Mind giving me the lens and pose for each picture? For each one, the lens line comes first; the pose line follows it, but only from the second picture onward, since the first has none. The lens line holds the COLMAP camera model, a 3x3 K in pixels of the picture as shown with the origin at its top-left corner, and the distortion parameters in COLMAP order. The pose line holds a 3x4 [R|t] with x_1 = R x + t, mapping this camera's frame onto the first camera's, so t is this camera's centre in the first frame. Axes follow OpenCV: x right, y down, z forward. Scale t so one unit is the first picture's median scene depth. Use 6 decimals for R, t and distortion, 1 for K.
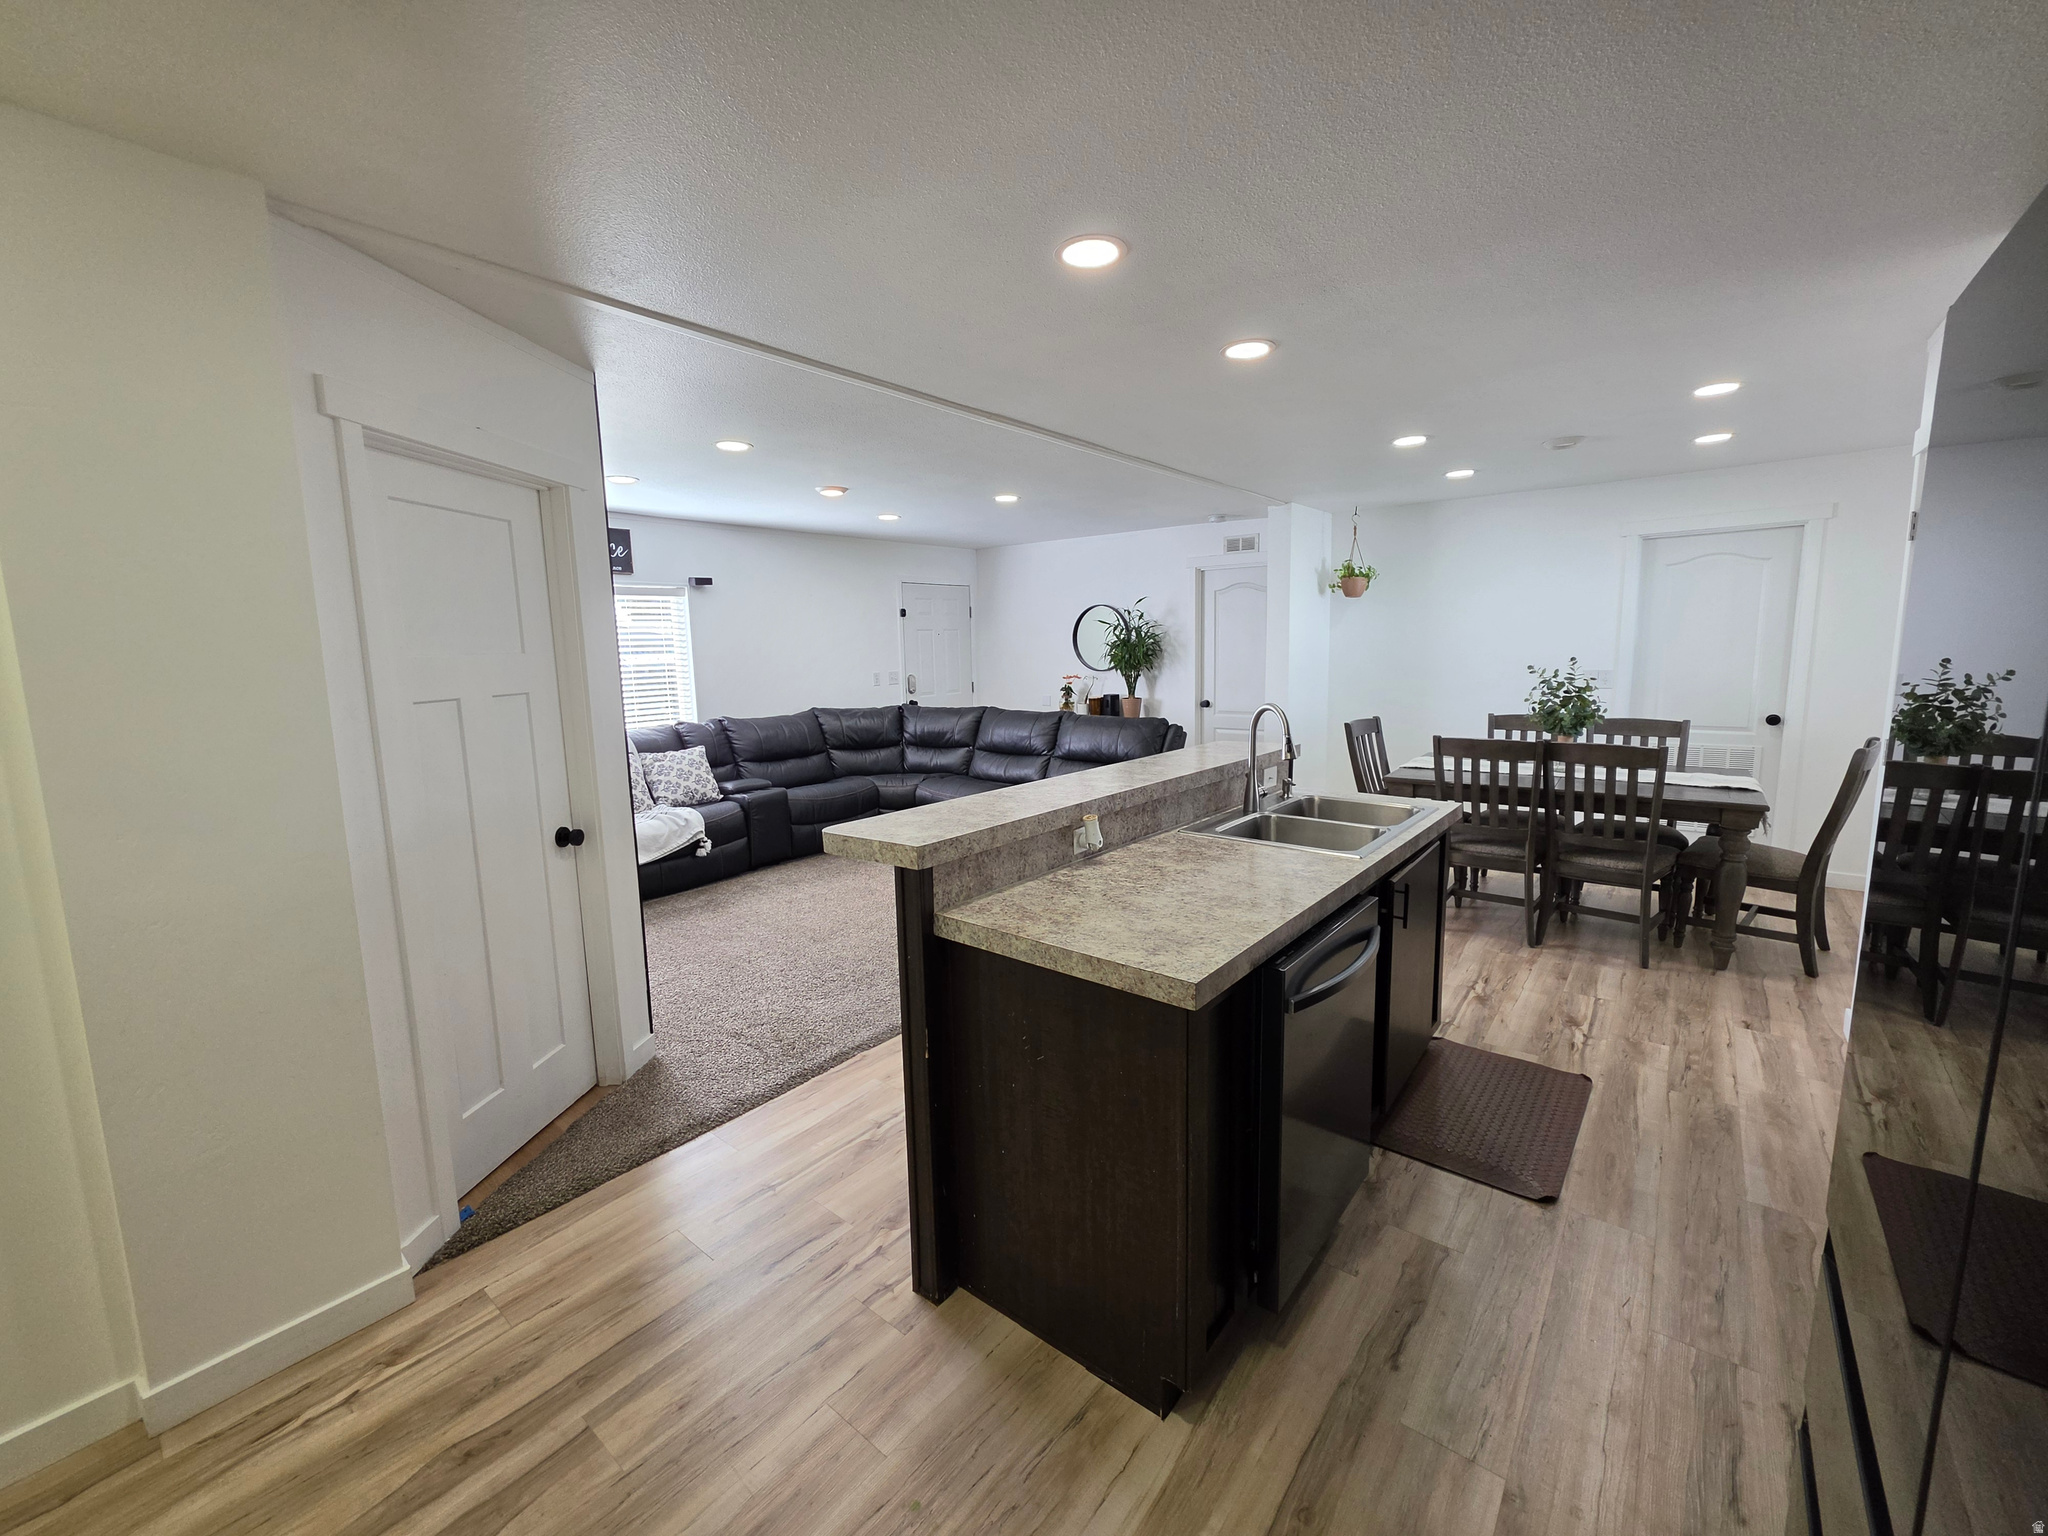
lens RADIAL K [[820.6, 0, 1022.8], [0, 820.6, 752.7], [0, 0, 1]] dist [-0.004302, 0.001320]
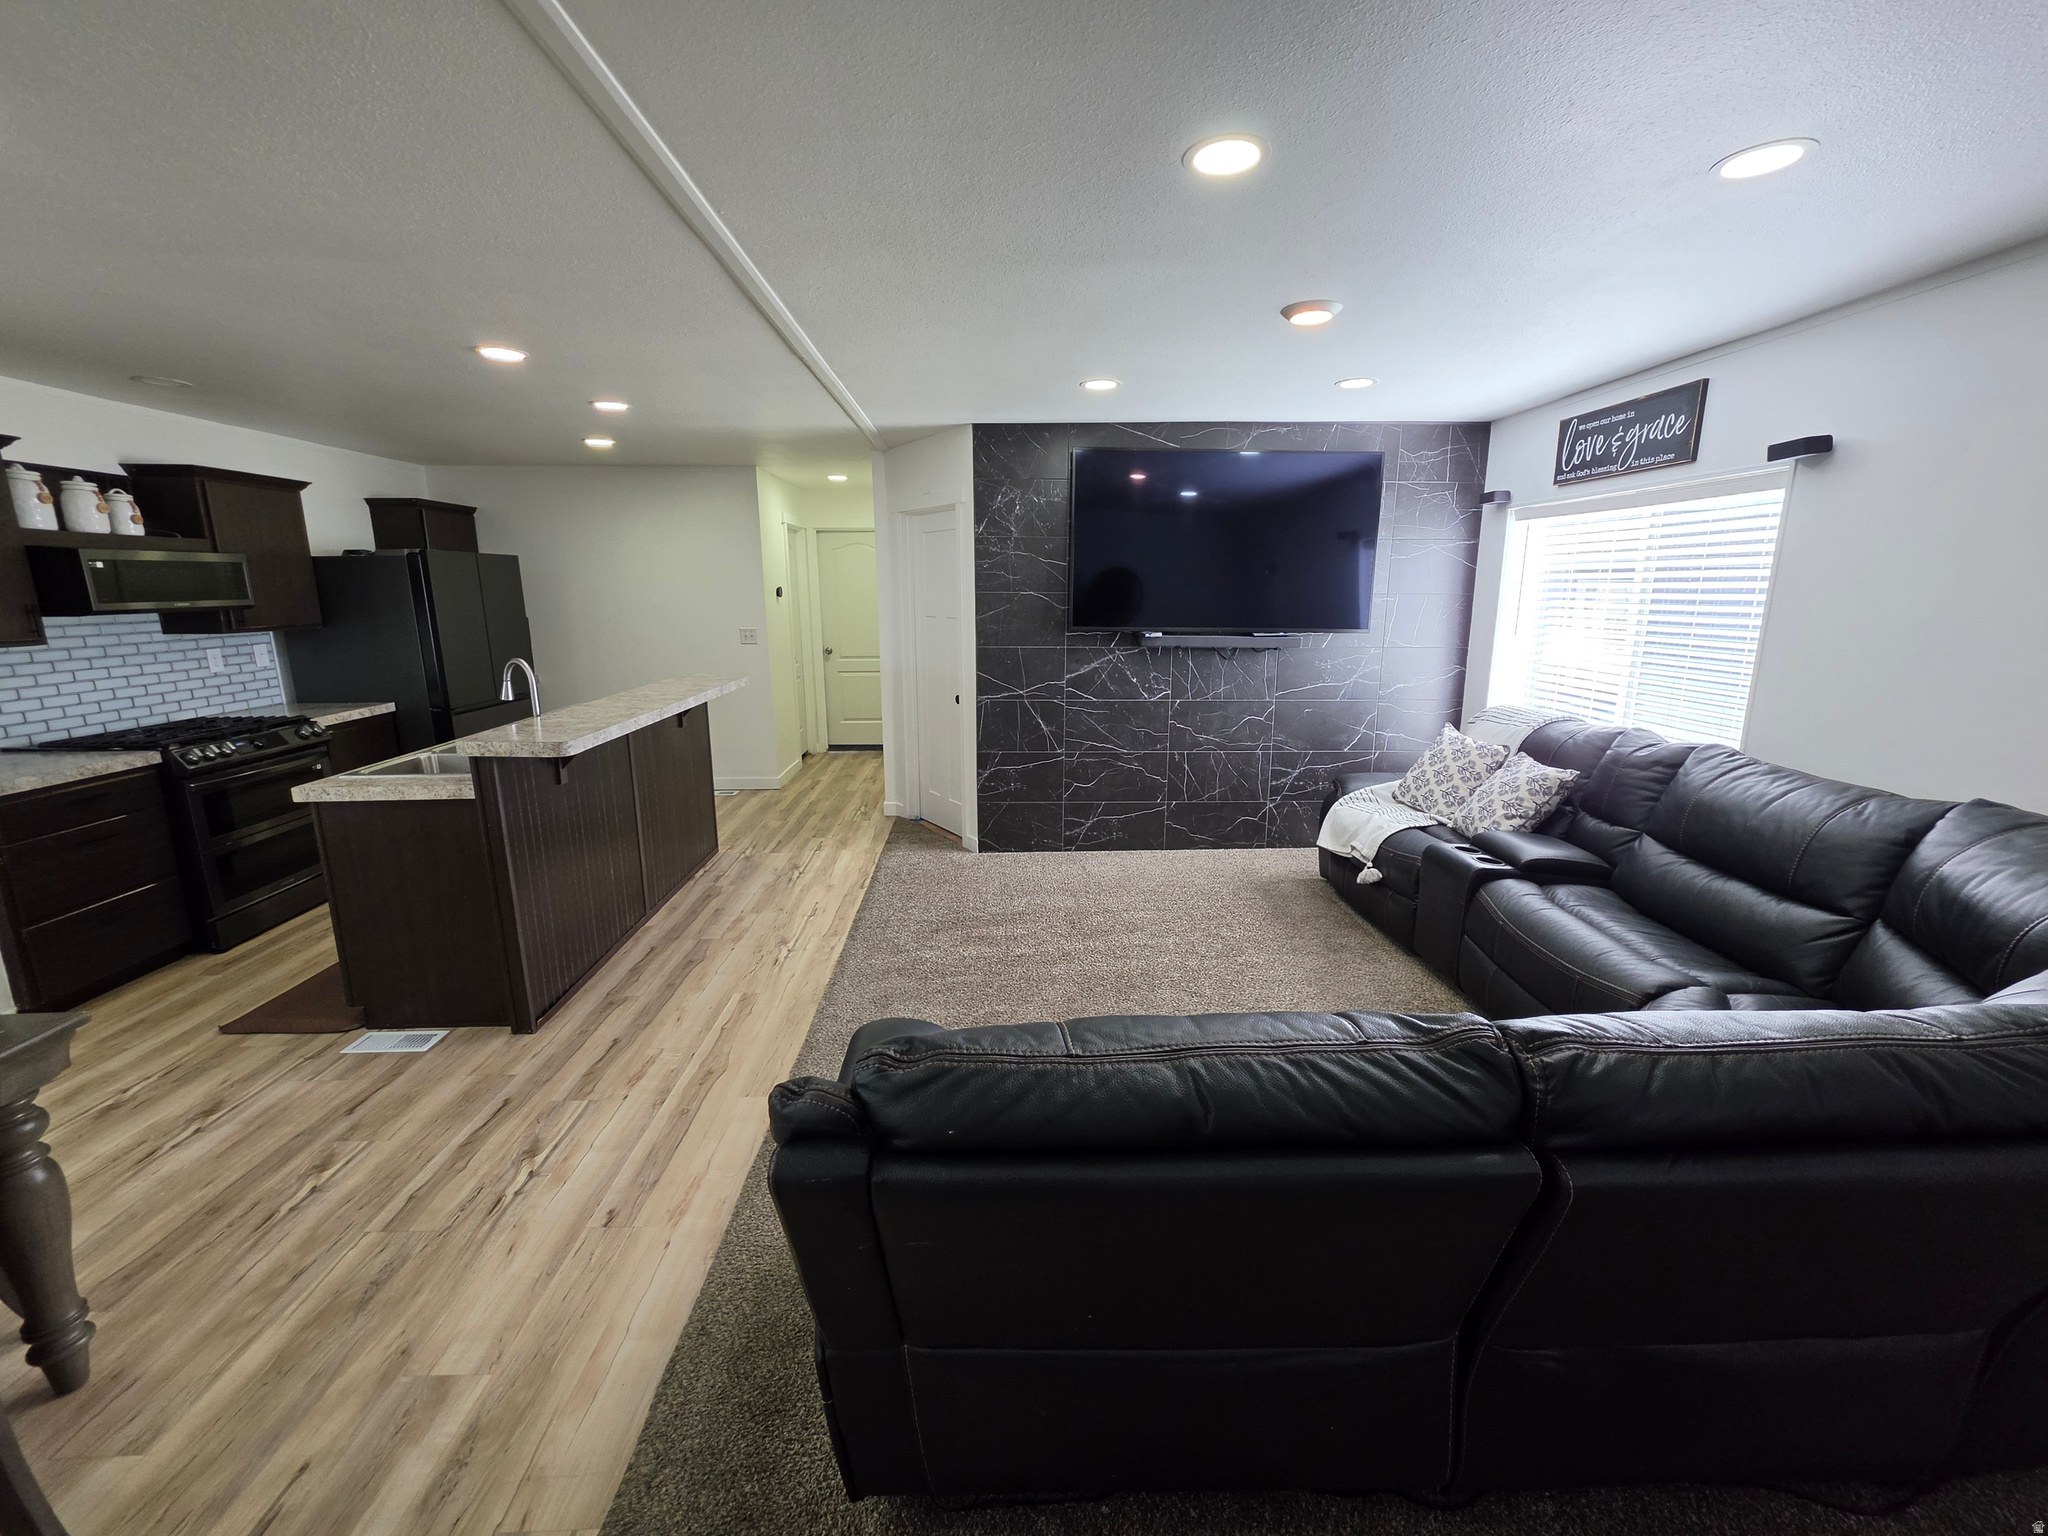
lens RADIAL K [[820.6, 0, 1024.9], [0, 820.6, 756.6], [0, 0, 1]] dist [-0.004302, 0.001320]
pose [[-0.749138, 0.156977, -0.643545, 0.444426], [-0.068521, 0.947940, 0.310990, -0.290741], [0.658861, 0.277071, -0.699382, 1.963111]]
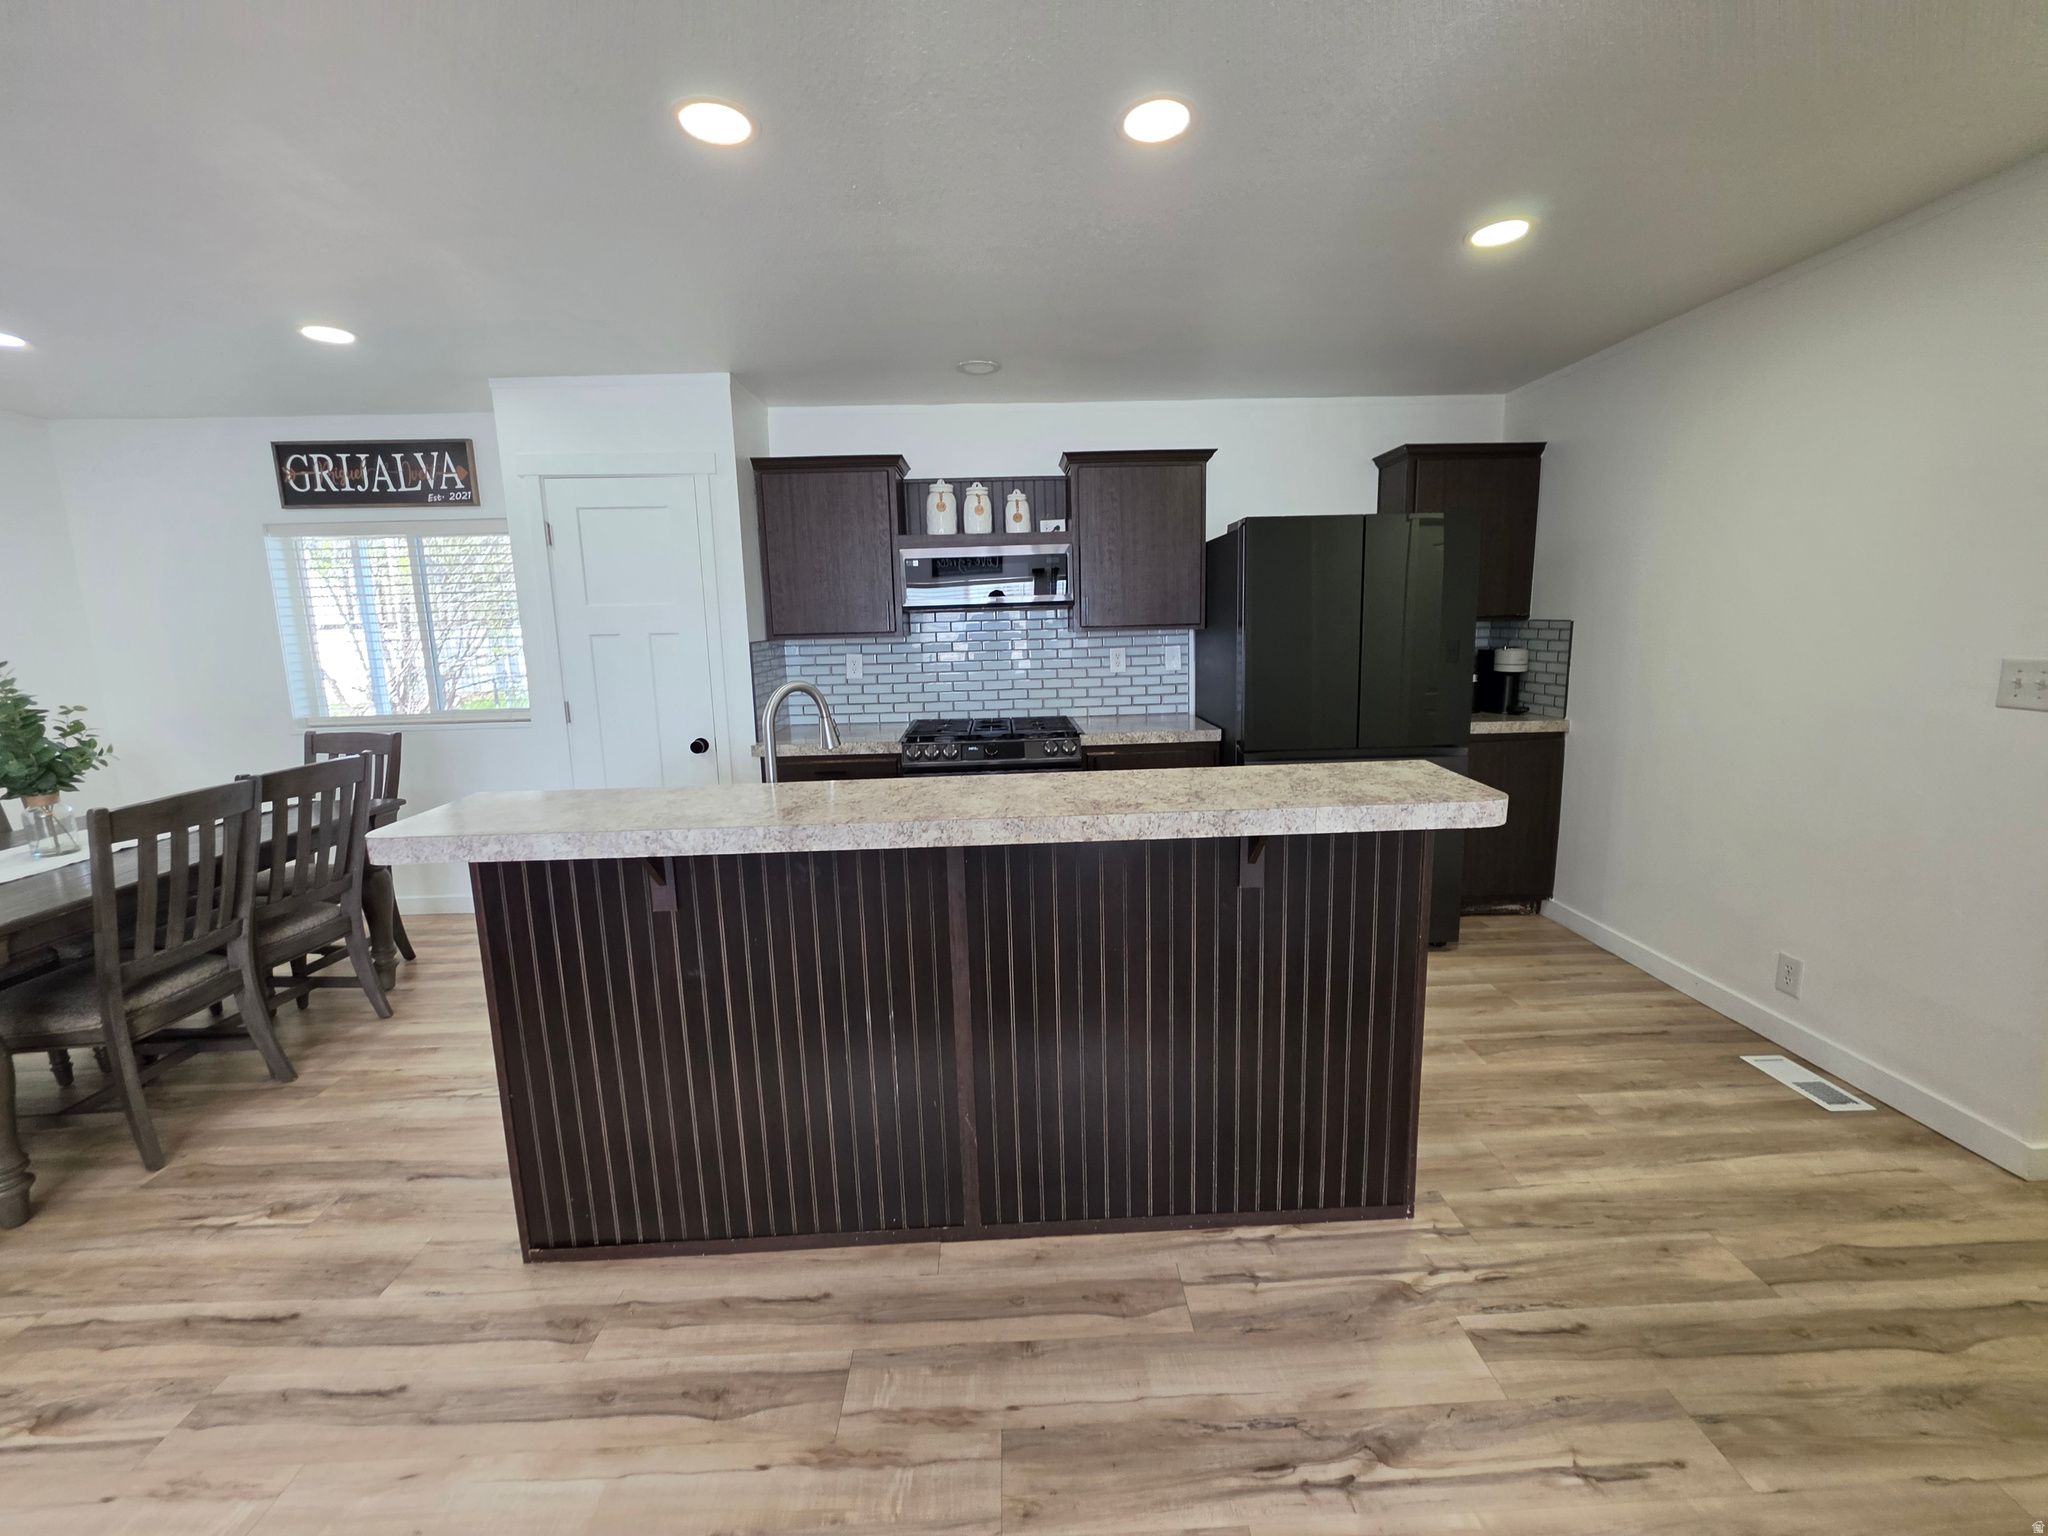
lens RADIAL K [[820.6, 0, 1028.3], [0, 820.6, 756.5], [0, 0, 1]] dist [-0.004302, 0.001320]
pose [[-0.654891, -0.088103, 0.750570, -0.309232], [0.138364, 0.962414, 0.233696, -0.111286], [-0.742949, 0.256897, -0.618087, 1.067388]]
